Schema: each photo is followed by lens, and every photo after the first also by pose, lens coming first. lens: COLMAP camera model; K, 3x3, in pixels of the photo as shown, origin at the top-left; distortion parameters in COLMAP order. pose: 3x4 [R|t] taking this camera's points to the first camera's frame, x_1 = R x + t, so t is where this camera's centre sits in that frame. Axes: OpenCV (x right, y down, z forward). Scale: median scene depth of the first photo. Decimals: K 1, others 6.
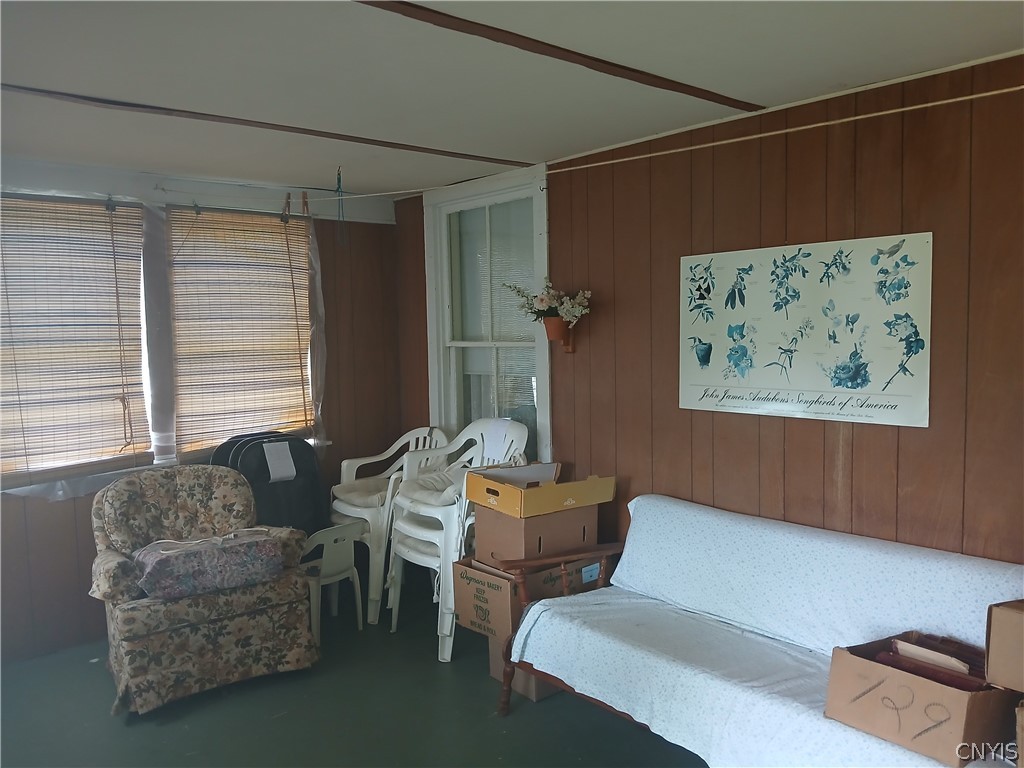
lens RADIAL K [[808.9, 0, 510.8], [0, 808.9, 386.9], [0, 0, 1]] dist [-0.016290, -0.000752]
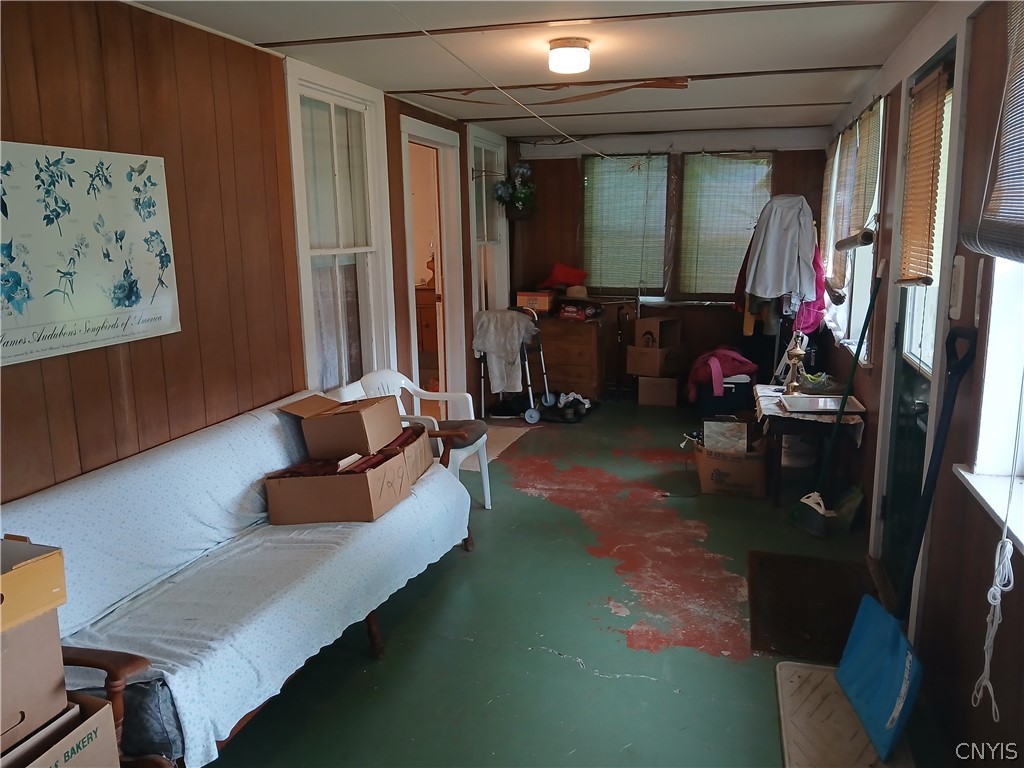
lens RADIAL K [[808.9, 0, 512.9], [0, 808.9, 381.3], [0, 0, 1]] dist [-0.016290, -0.000752]
pose [[-0.544090, -0.137385, 0.827703, -0.655506], [0.080863, 0.973324, 0.214711, -0.082476], [-0.835121, 0.183753, -0.518466, 1.126698]]
